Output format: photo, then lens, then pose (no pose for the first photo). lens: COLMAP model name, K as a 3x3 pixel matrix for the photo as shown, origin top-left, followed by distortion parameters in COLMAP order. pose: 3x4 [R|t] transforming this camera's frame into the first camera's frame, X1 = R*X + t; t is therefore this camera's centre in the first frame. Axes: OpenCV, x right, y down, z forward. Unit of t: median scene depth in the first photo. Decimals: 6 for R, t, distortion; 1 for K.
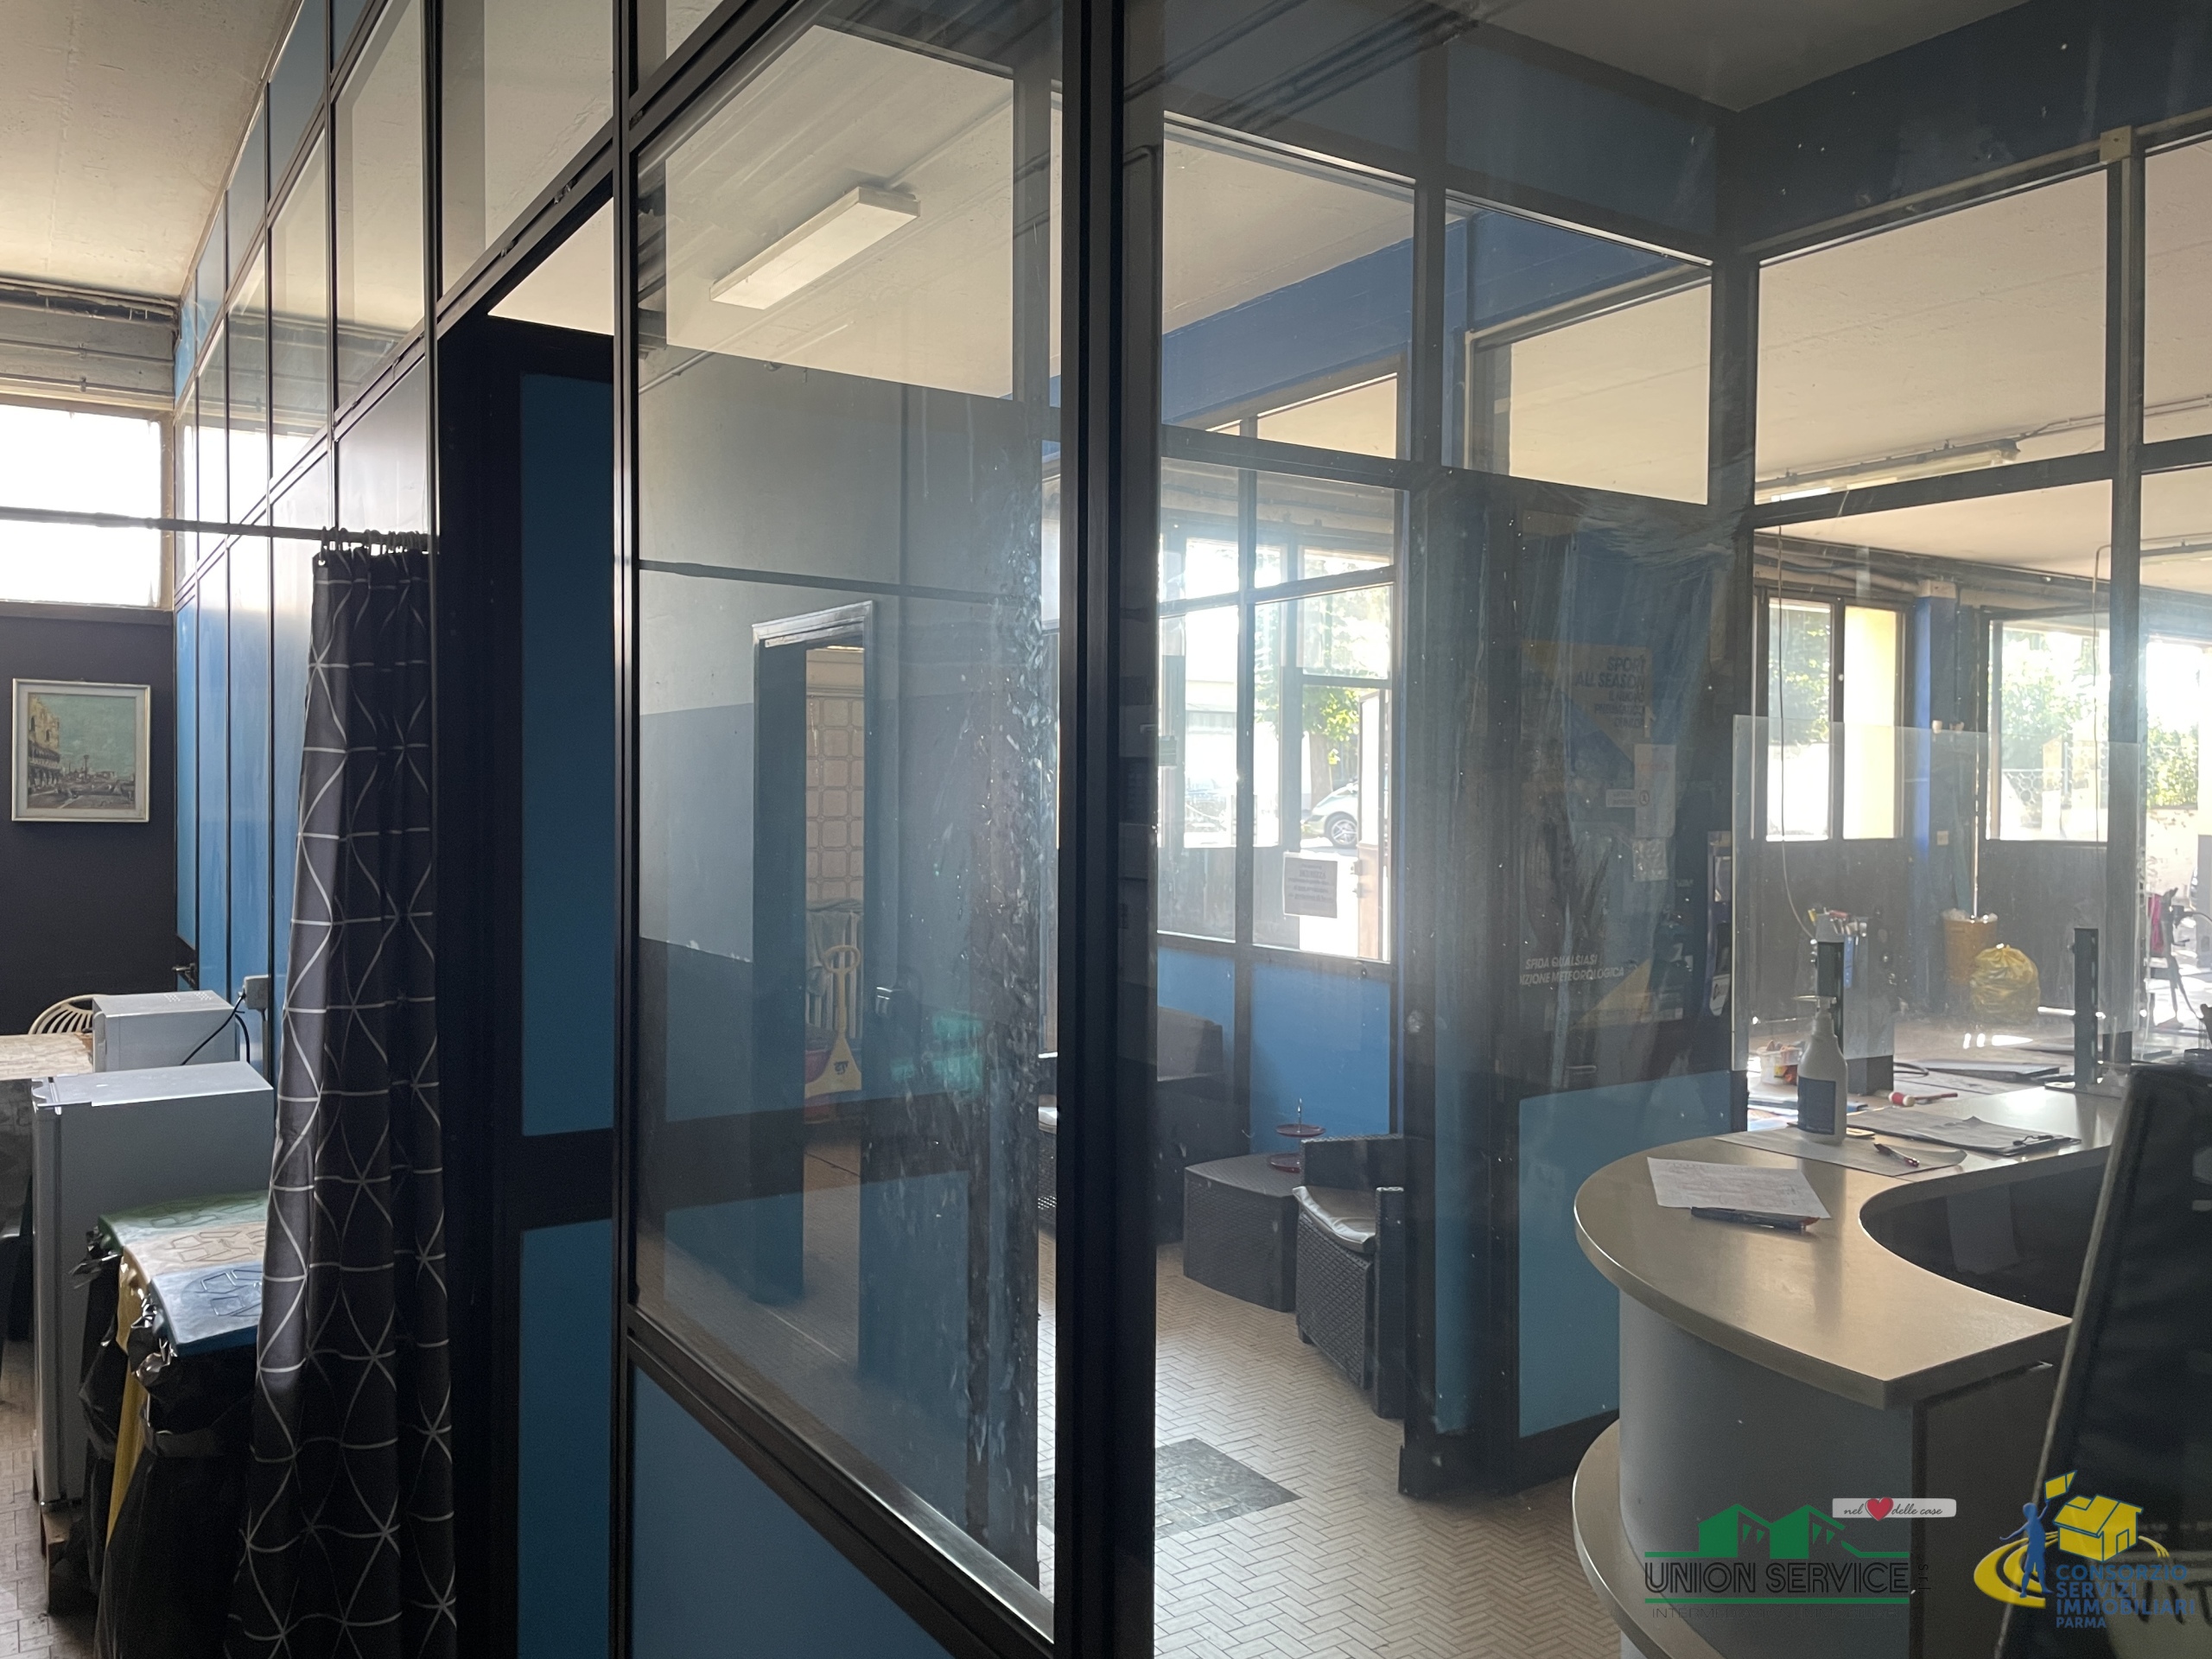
lens RADIAL K [[1685.0, 0, 1105.9], [0, 1685.0, 807.2], [0, 0, 1]] dist [0.052466, -0.061657]
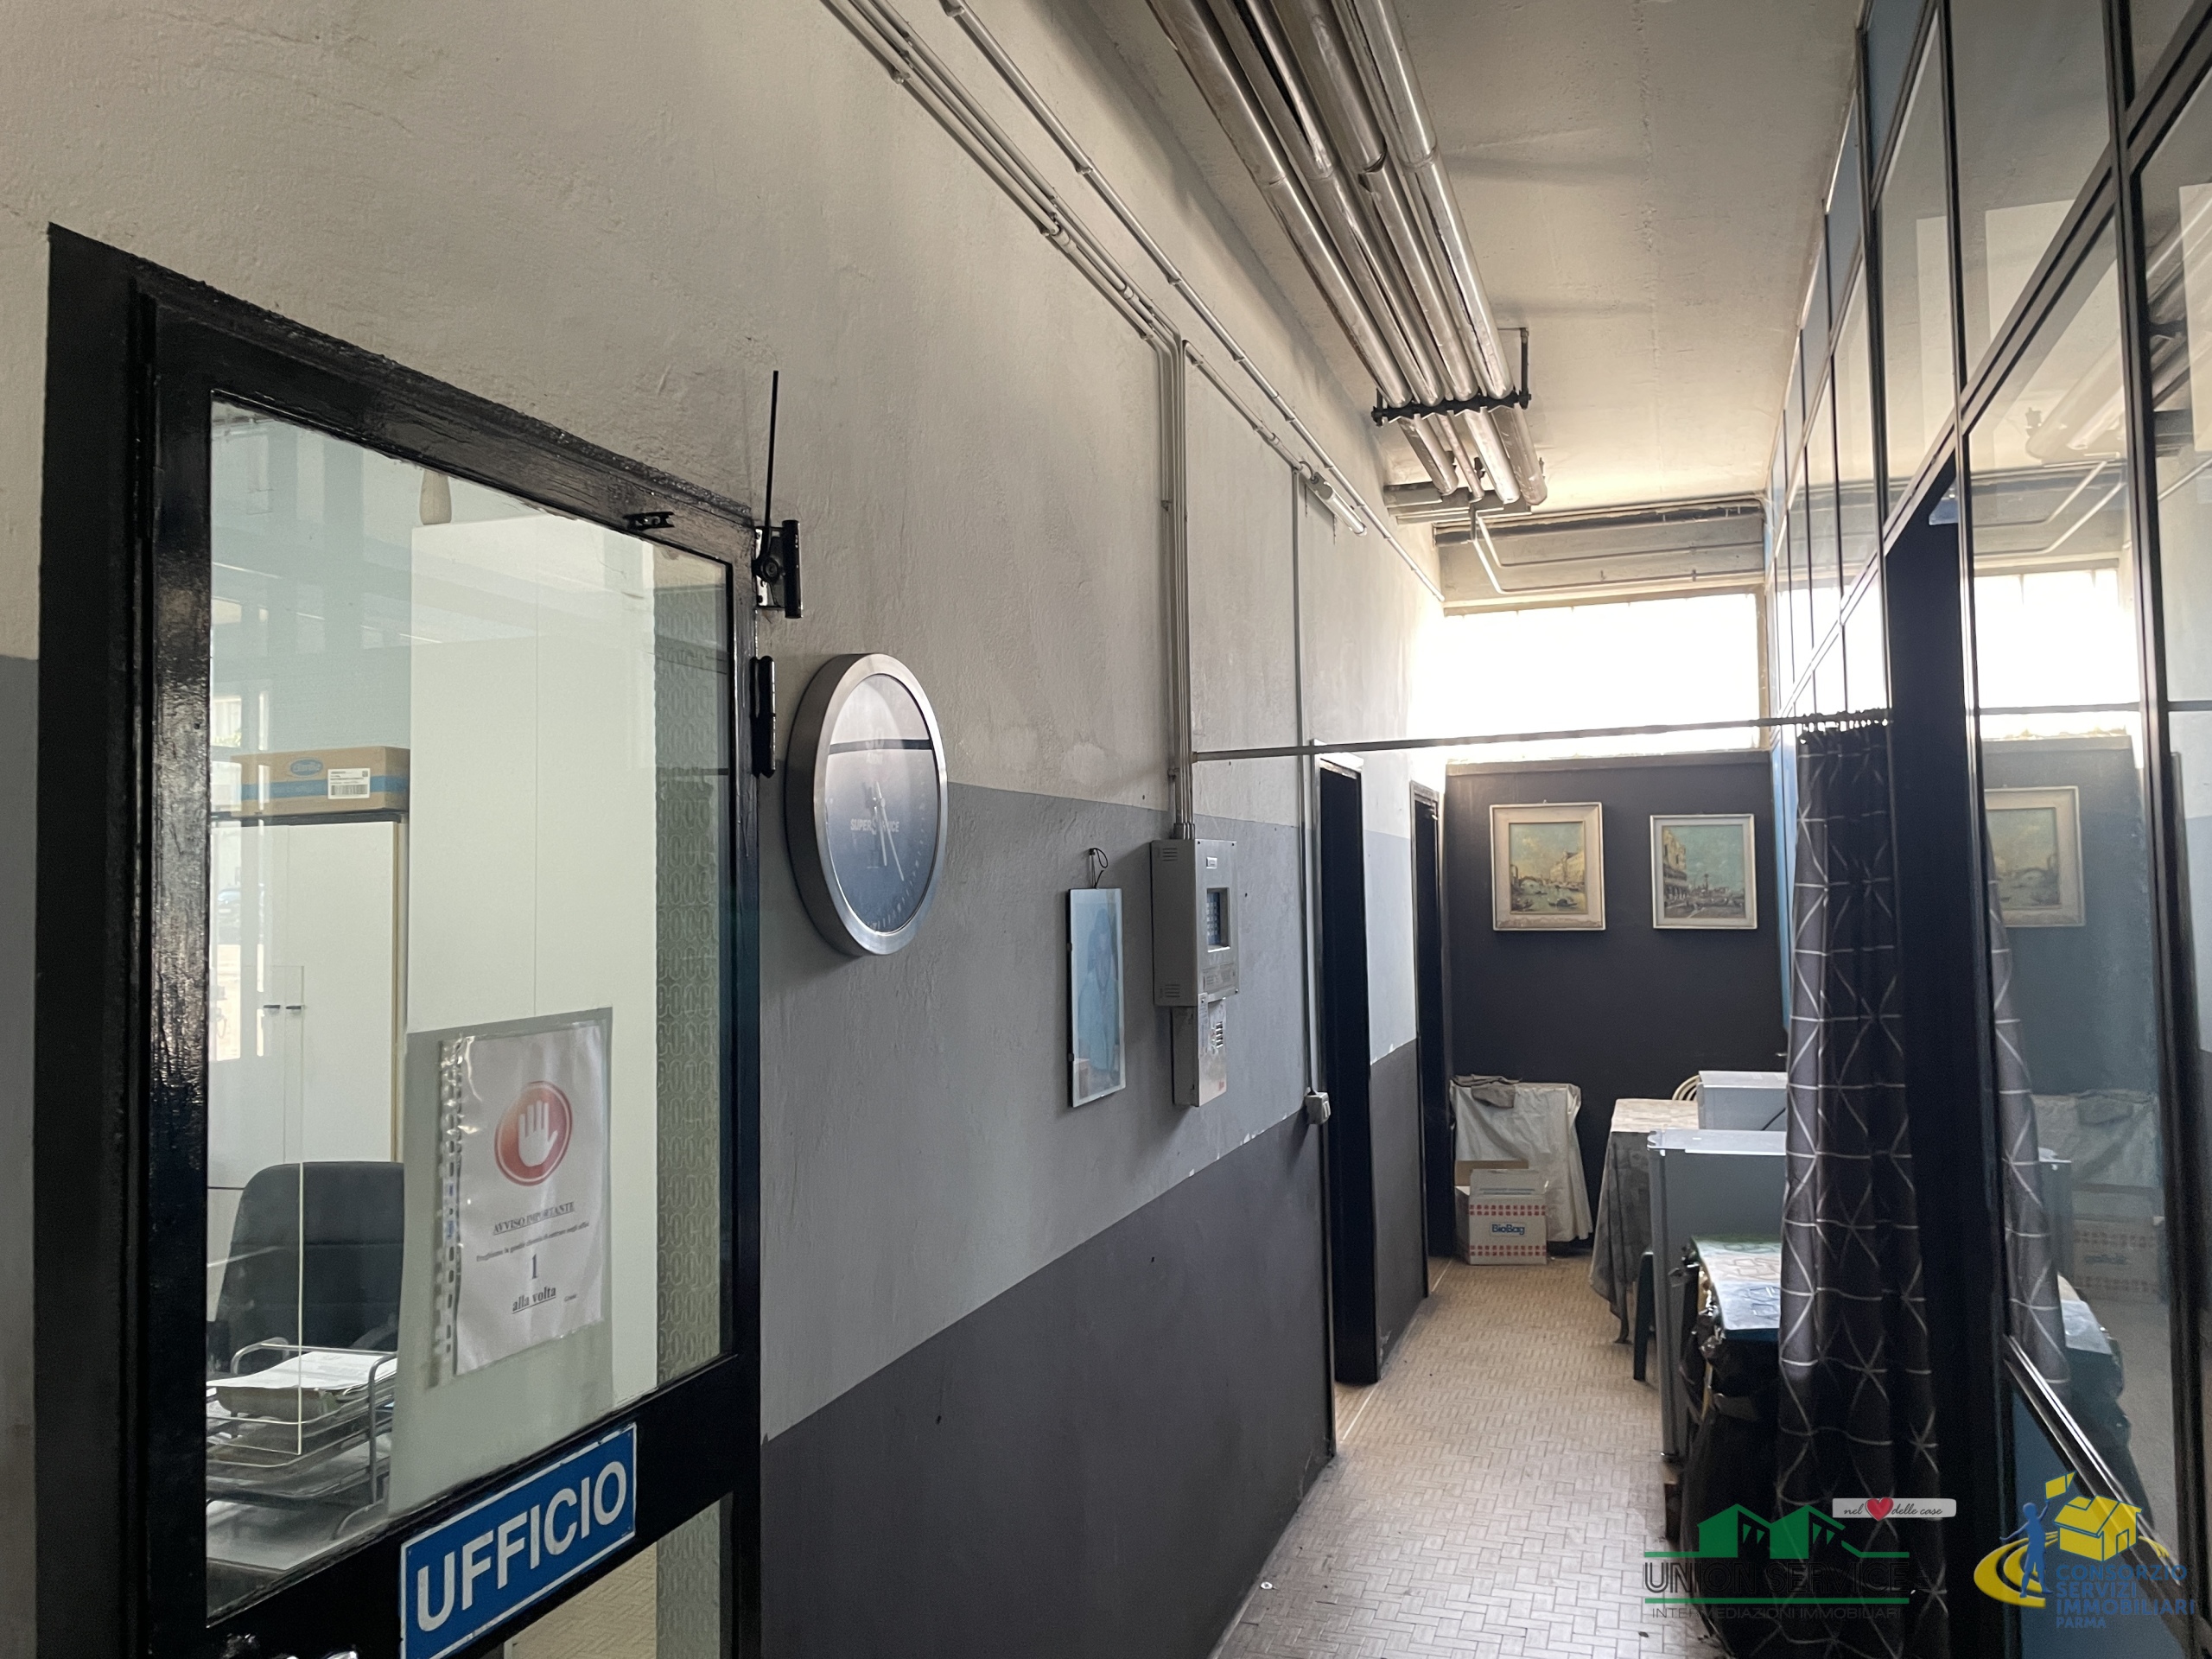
lens RADIAL K [[1685.0, 0, 1107.3], [0, 1685.0, 826.5], [0, 0, 1]] dist [0.052466, -0.061657]
pose [[0.617435, -0.049402, -0.785069, 0.224421], [0.013871, 0.998555, -0.051926, -0.018269], [0.786500, 0.021171, 0.617228, -0.217953]]
